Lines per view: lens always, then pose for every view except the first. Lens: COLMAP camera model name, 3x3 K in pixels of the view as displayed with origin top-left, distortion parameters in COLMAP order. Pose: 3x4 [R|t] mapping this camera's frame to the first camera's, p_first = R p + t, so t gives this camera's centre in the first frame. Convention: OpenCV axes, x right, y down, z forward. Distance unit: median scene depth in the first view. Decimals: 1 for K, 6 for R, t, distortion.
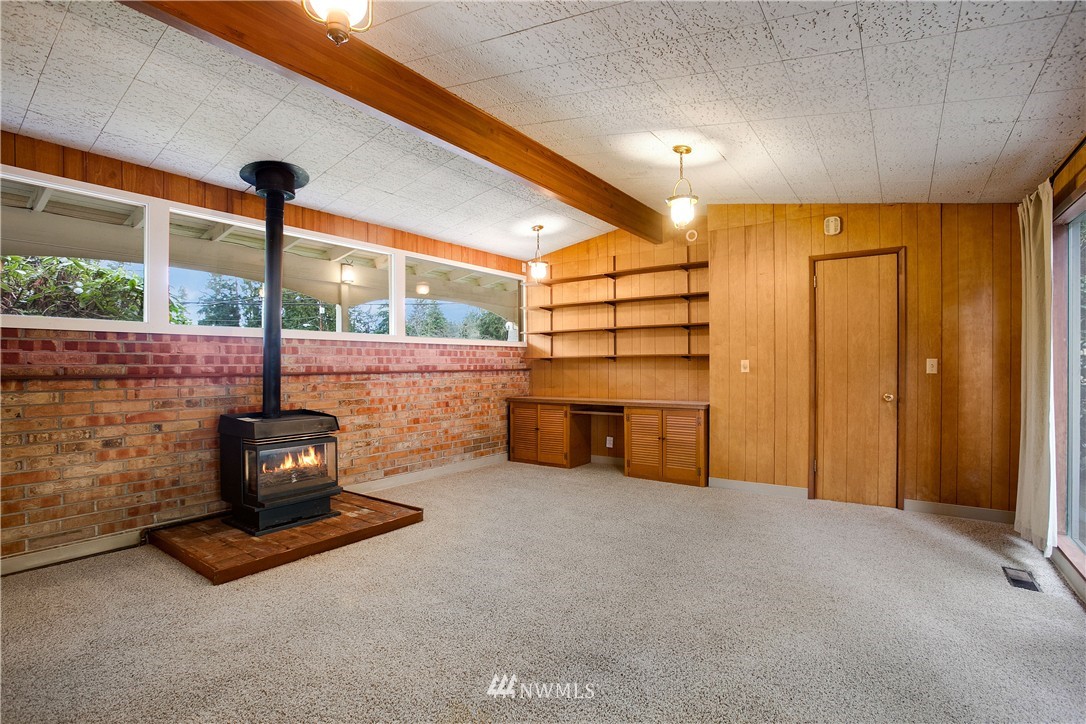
lens RADIAL K [[522.2, 0, 557.3], [0, 522.2, 364.4], [0, 0, 1]] dist [-0.026219, 0.000548]
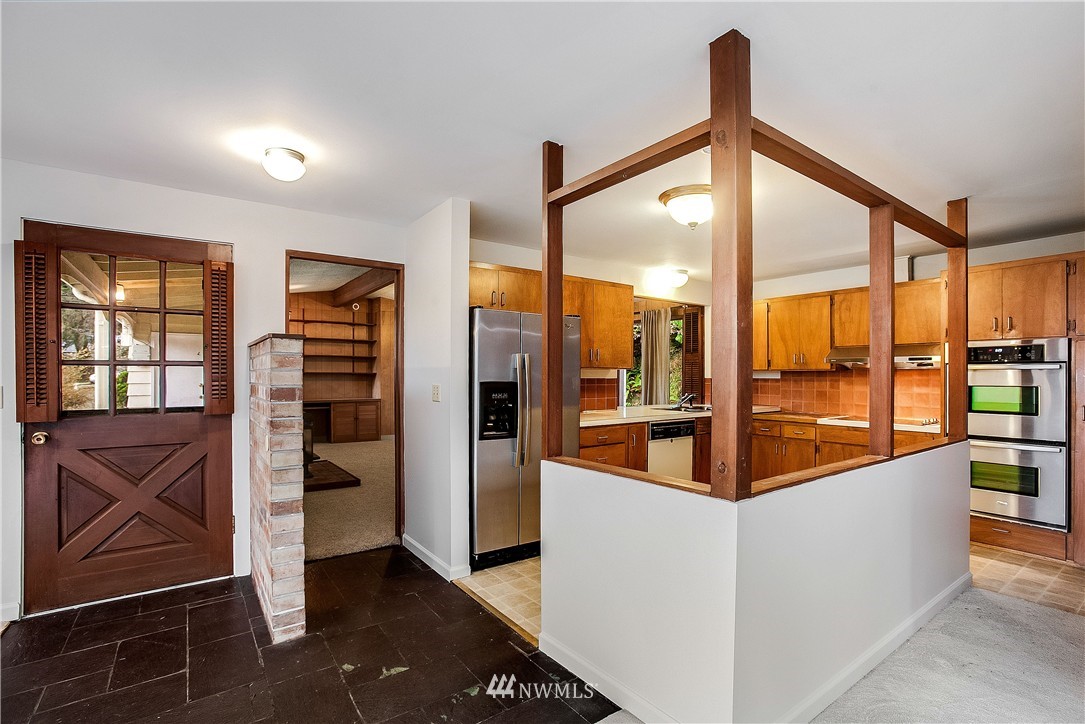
lens RADIAL K [[491.8, 0, 544.3], [0, 491.8, 376.3], [0, 0, 1]] dist [-0.025567, 0.000293]
pose [[0.327795, 0.002481, 0.944745, -1.302649], [-0.002054, 0.999996, -0.001914, -0.005624], [-0.944747, -0.001313, 0.327799, -0.201542]]
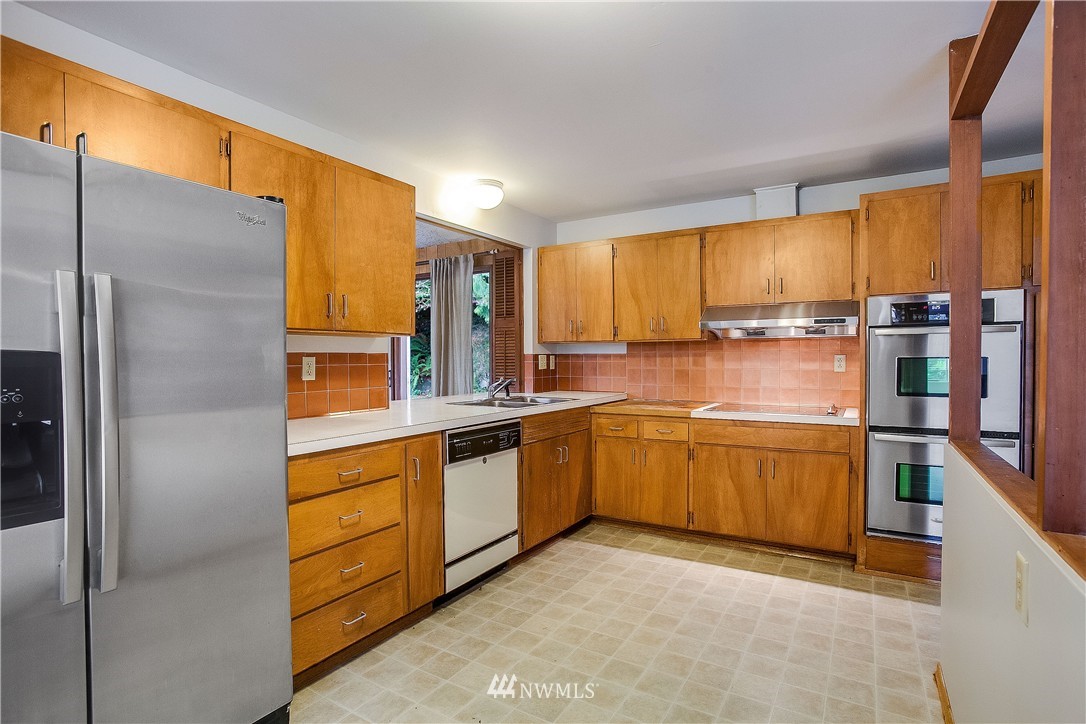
lens RADIAL K [[544.4, 0, 540.1], [0, 544.4, 364.0], [0, 0, 1]] dist [-0.047061, 0.000144]
pose [[-0.055202, -0.007067, 0.998450, -0.930296], [0.007615, 0.999943, 0.007499, 0.006139], [-0.998446, 0.008017, -0.055145, -0.152756]]
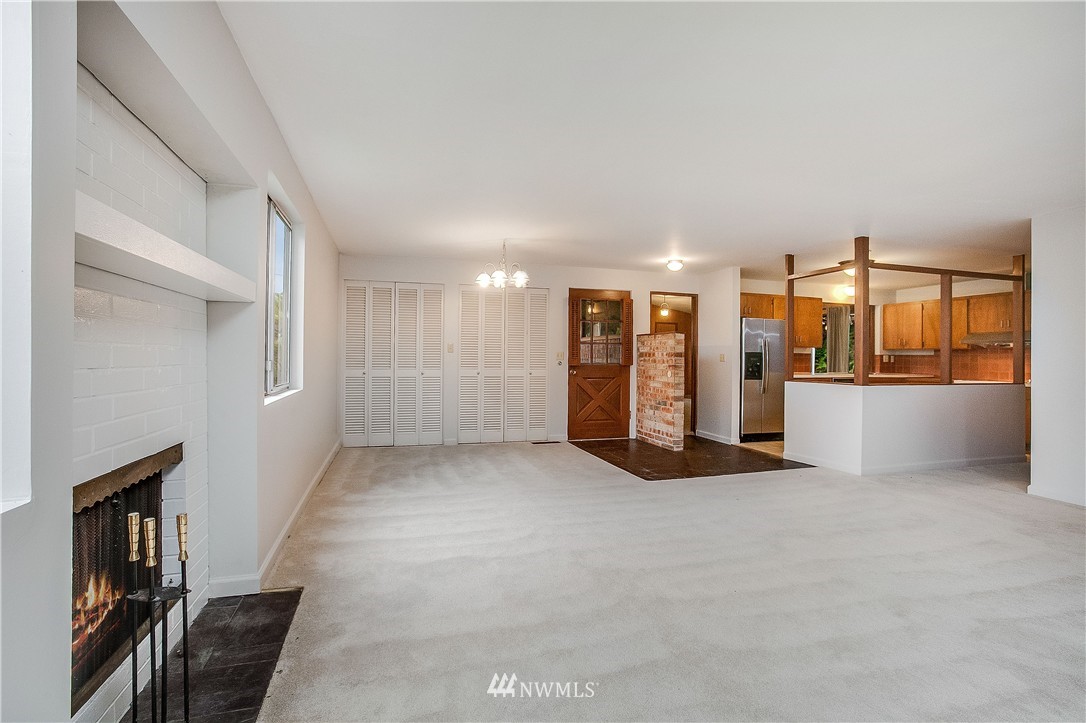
lens RADIAL K [[505.5, 0, 544.8], [0, 505.5, 356.6], [0, 0, 1]] dist [-0.108327, 0.073792]
pose [[0.612438, 0.011360, 0.790437, -2.159335], [-0.012223, 0.999913, -0.004901, 0.026563], [-0.790424, -0.006660, 0.612524, -0.317269]]
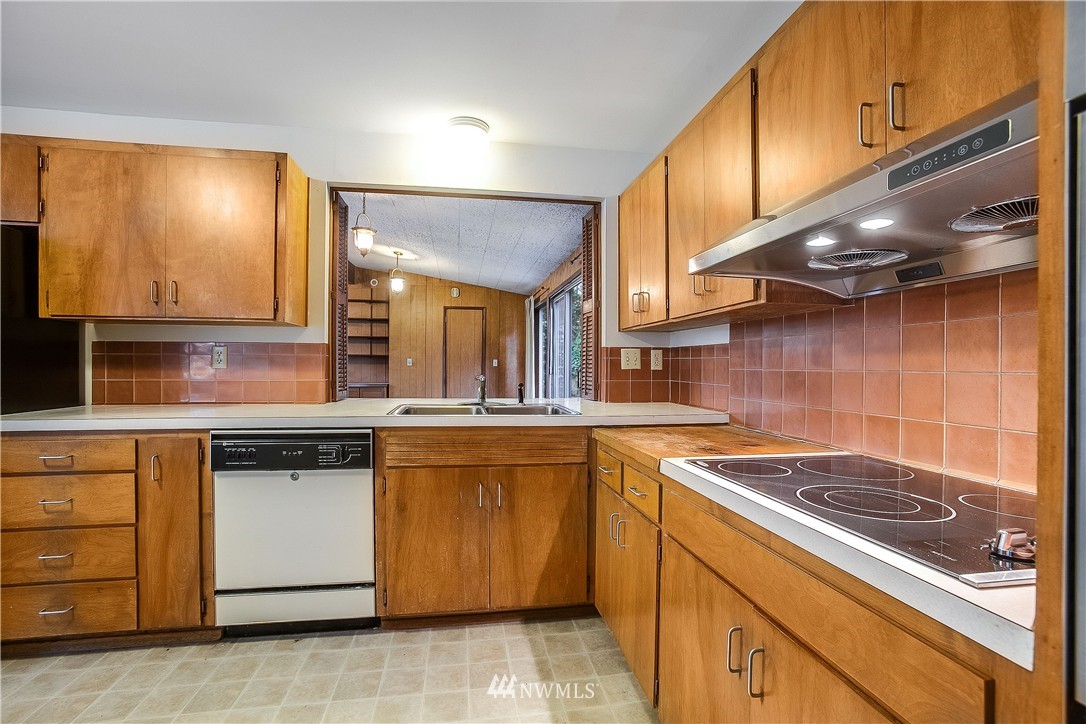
lens RADIAL K [[492.9, 0, 556.7], [0, 492.9, 366.1], [0, 0, 1]] dist [-0.020604, 0.001005]
pose [[0.718240, 0.010123, 0.695722, -0.459116], [-0.008272, 0.999948, -0.006010, 0.022933], [-0.695747, -0.001438, 0.718286, -0.581281]]
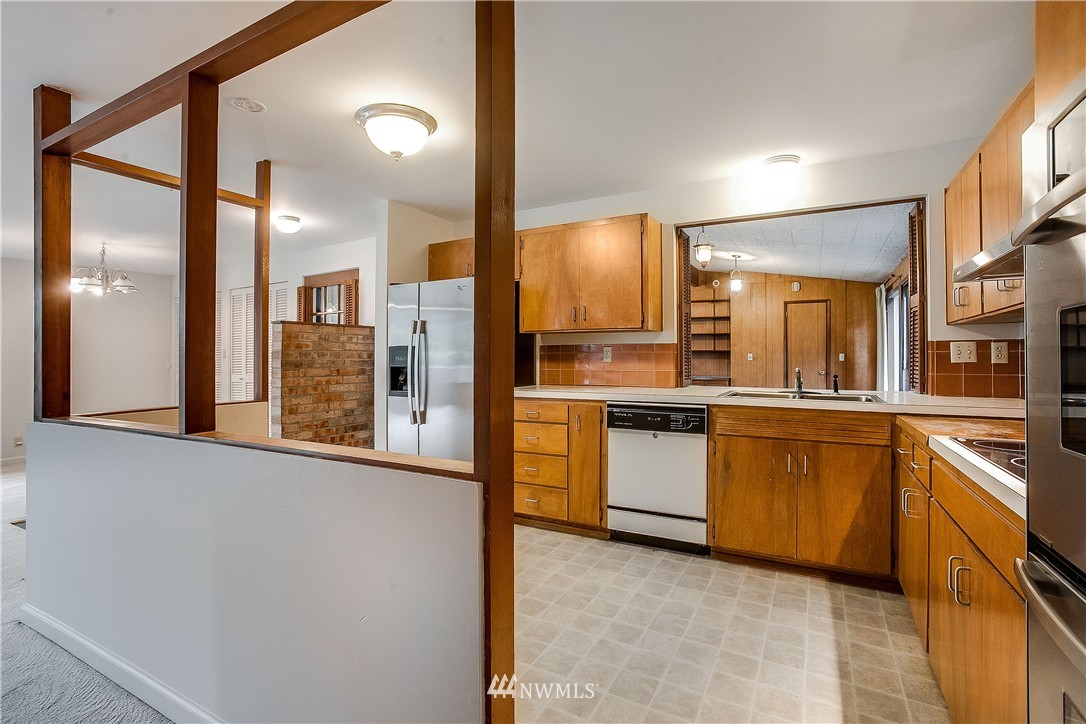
lens RADIAL K [[505.5, 0, 544.8], [0, 505.5, 357.1], [0, 0, 1]] dist [-0.108327, 0.073792]
pose [[0.997192, 0.009724, 0.074257, -0.510874], [-0.009161, 0.999927, -0.007919, 0.024526], [-0.074329, 0.007217, 0.997208, -0.735128]]
